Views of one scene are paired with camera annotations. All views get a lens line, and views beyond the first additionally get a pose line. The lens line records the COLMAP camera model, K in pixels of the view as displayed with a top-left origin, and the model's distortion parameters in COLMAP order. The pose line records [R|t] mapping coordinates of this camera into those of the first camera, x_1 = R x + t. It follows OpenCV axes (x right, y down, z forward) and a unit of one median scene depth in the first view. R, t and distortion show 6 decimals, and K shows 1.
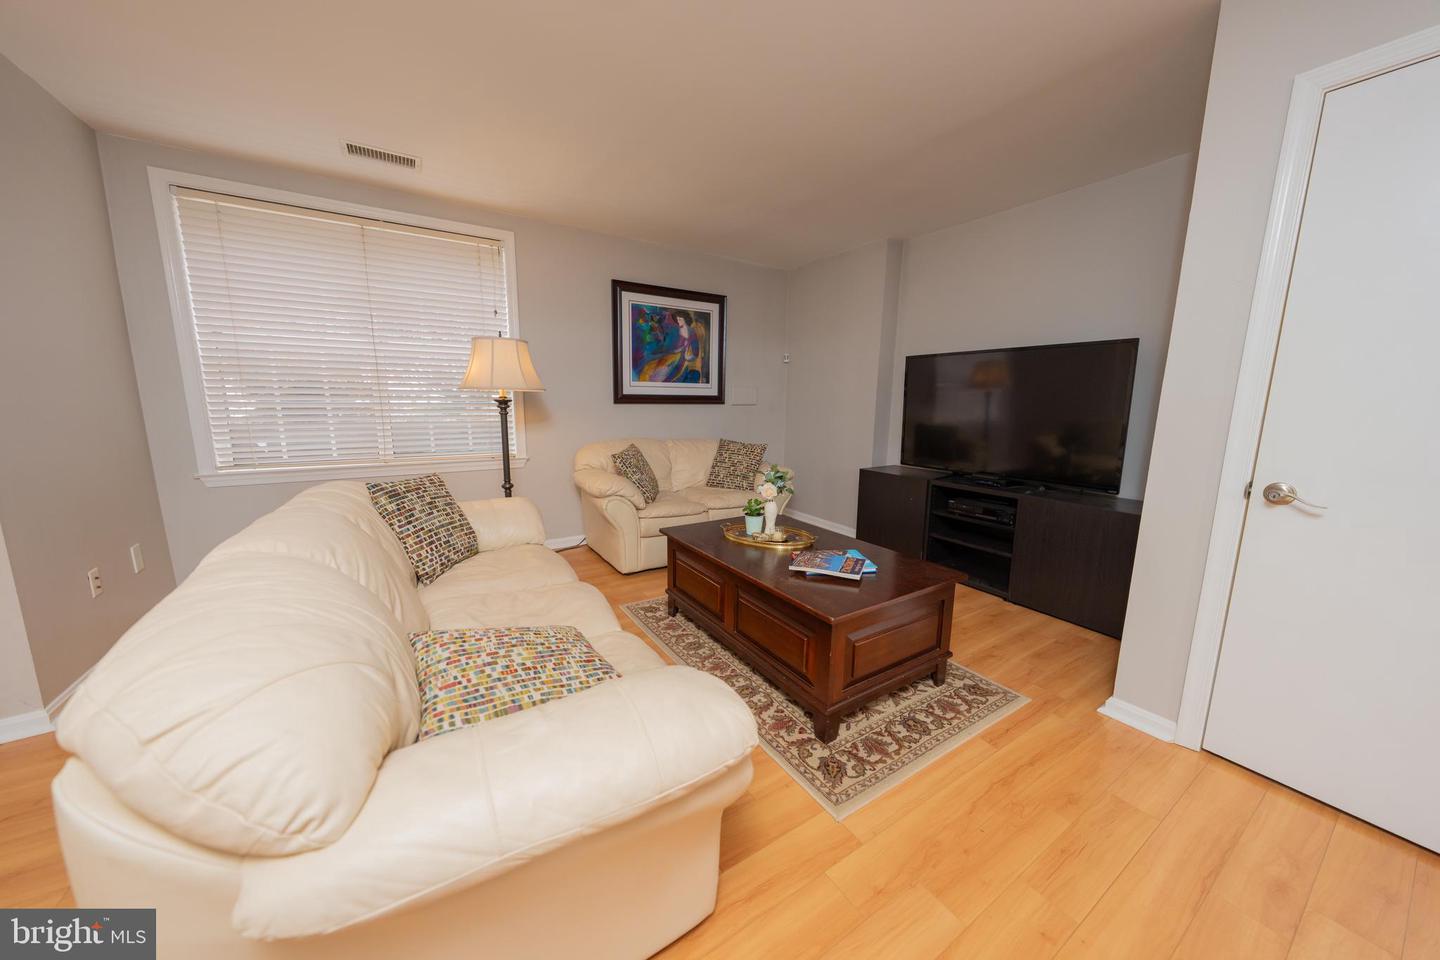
lens RADIAL K [[487.5, 0, 721.7], [0, 487.5, 477.8], [0, 0, 1]] dist [-0.000373, -0.000127]
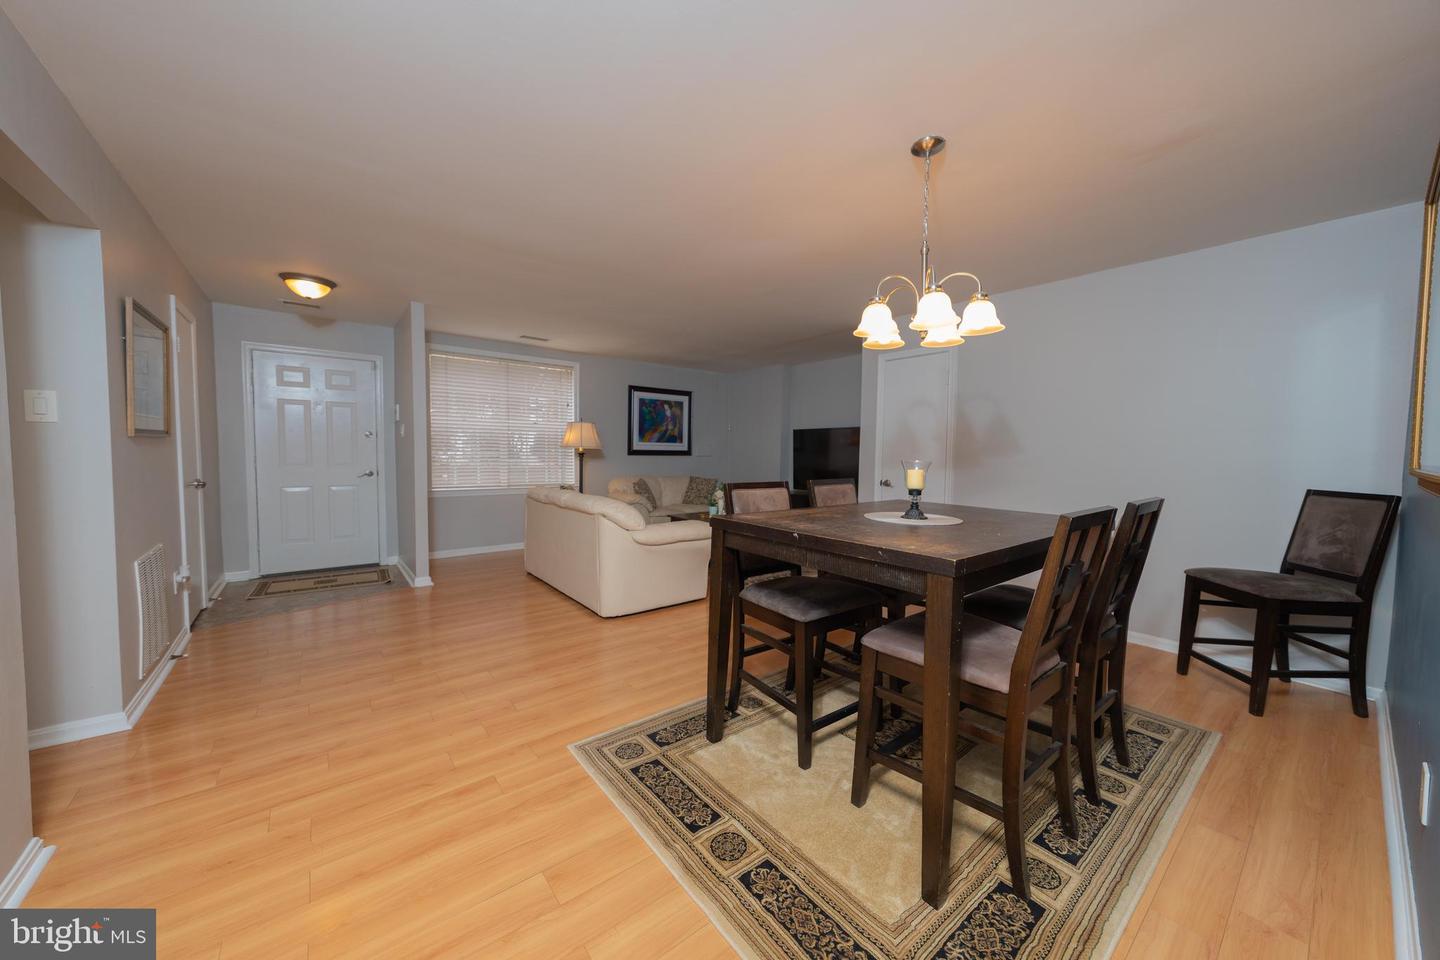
lens RADIAL K [[511.2, 0, 725.6], [0, 511.2, 477.6], [0, 0, 1]] dist [-0.000757, -0.000098]
pose [[0.993893, -0.004403, 0.110259, -0.082415], [0.016567, 0.993832, -0.109655, 0.128652], [-0.109096, 0.110812, 0.987835, -0.804176]]
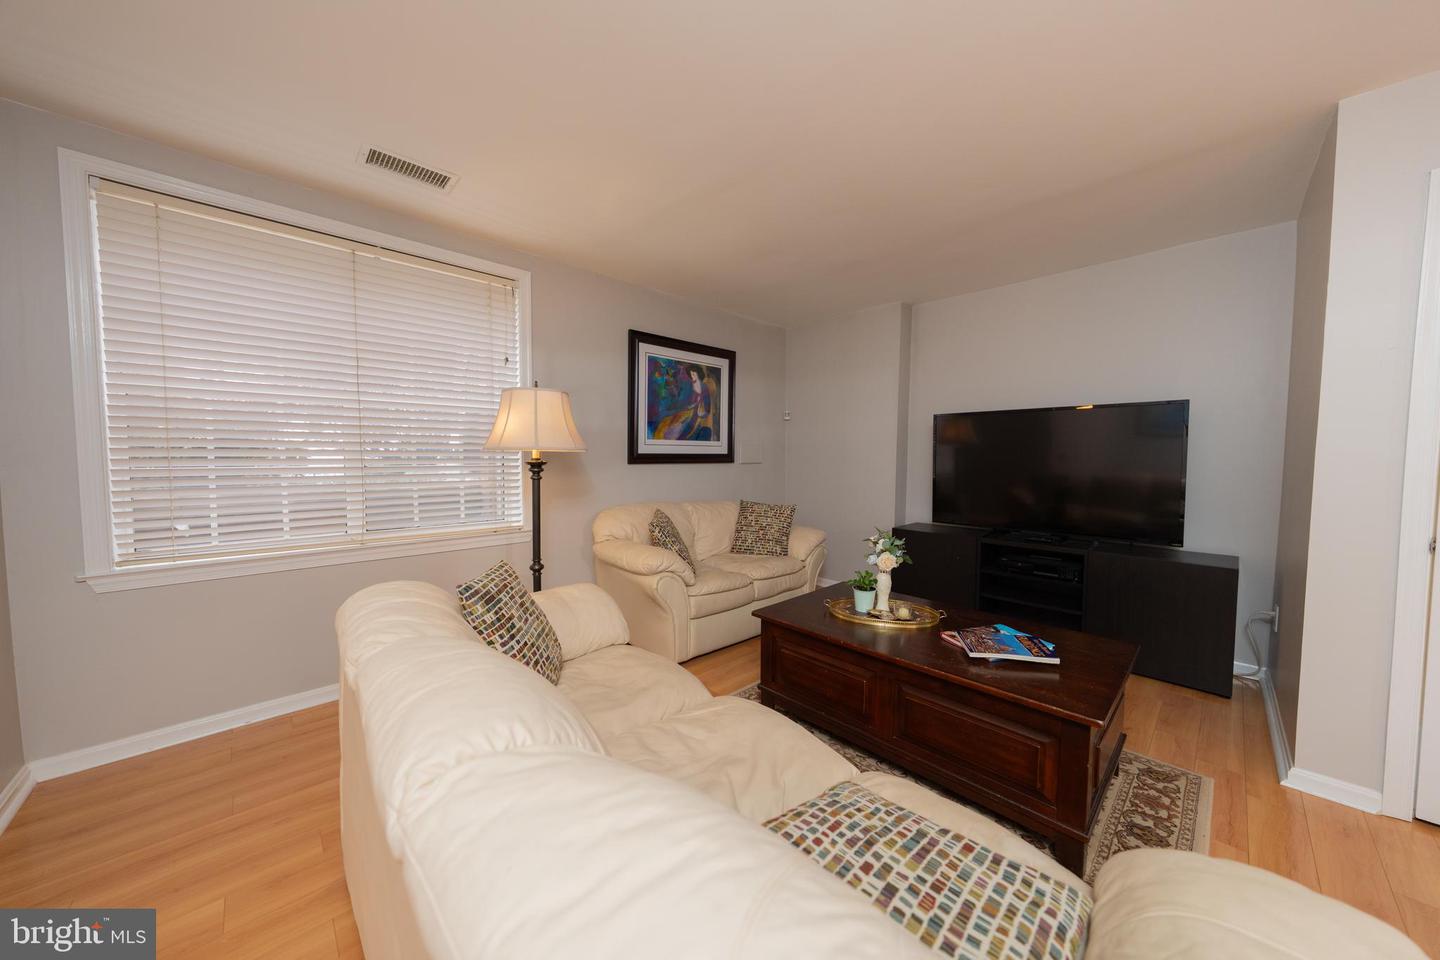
lens RADIAL K [[487.5, 0, 721.7], [0, 487.5, 477.8], [0, 0, 1]] dist [-0.000373, -0.000127]
pose [[0.981383, -0.016492, 0.191353, -0.232637], [0.037882, 0.993355, -0.108674, -0.025018], [-0.188289, 0.113900, 0.975487, 0.107888]]
